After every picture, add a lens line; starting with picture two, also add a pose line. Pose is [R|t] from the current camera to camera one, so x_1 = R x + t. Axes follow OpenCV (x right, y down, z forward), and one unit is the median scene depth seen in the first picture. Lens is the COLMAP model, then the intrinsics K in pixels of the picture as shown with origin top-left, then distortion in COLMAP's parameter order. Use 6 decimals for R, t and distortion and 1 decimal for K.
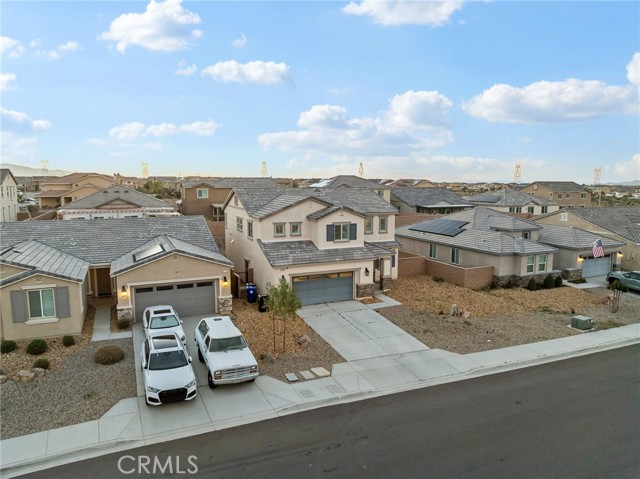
lens RADIAL K [[449.1, 0, 320.0], [0, 449.1, 239.5], [0, 0, 1]] dist [-0.032546, 0.003431]
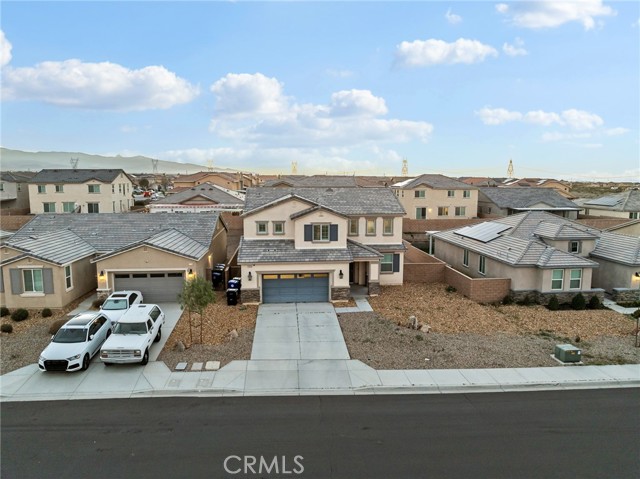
lens RADIAL K [[449.1, 0, 320.0], [0, 449.1, 239.5], [0, 0, 1]] dist [-0.032546, 0.003431]
pose [[0.946971, 0.044027, -0.318287, 0.366597], [-0.042826, 0.999024, 0.010776, -0.012054], [0.318451, 0.003427, 0.947933, 0.062635]]
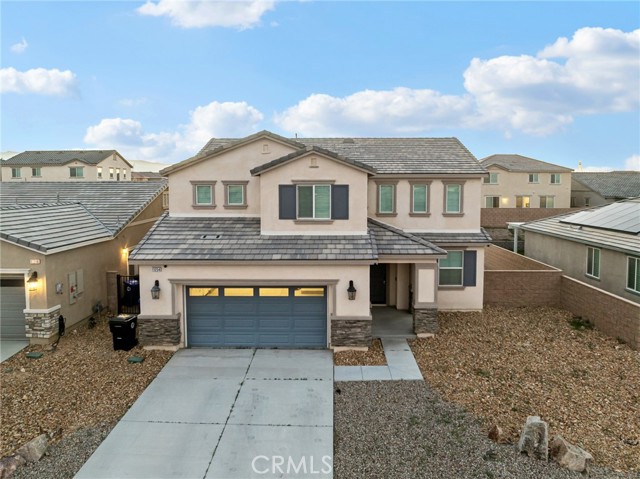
lens RADIAL K [[456.7, 0, 321.8], [0, 456.7, 217.7], [0, 0, 1]] dist [-0.037779, -0.003531]
pose [[0.905479, 0.029337, -0.423376, 0.265670], [-0.054353, 0.997409, -0.047132, 0.023010], [0.420896, 0.065689, 0.904727, 0.573561]]
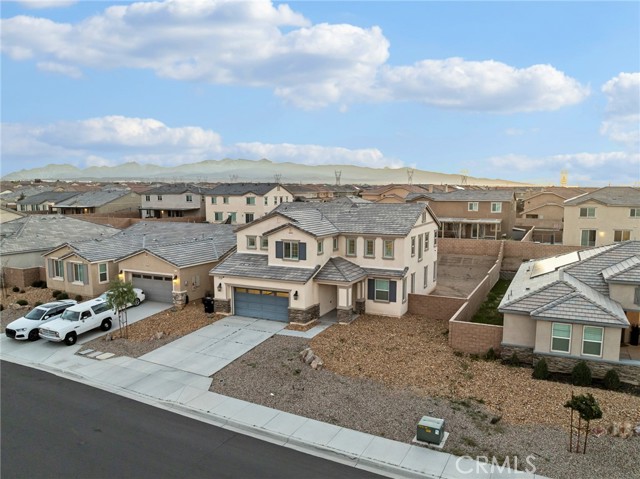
lens RADIAL K [[477.5, 0, 320.6], [0, 477.5, 253.6], [0, 0, 1]] dist [-0.030979, -0.001751]
pose [[0.639415, 0.099909, -0.762343, 0.873170], [-0.098554, 0.993992, 0.047605, -0.064940], [0.762519, 0.044692, 0.645420, 0.400898]]
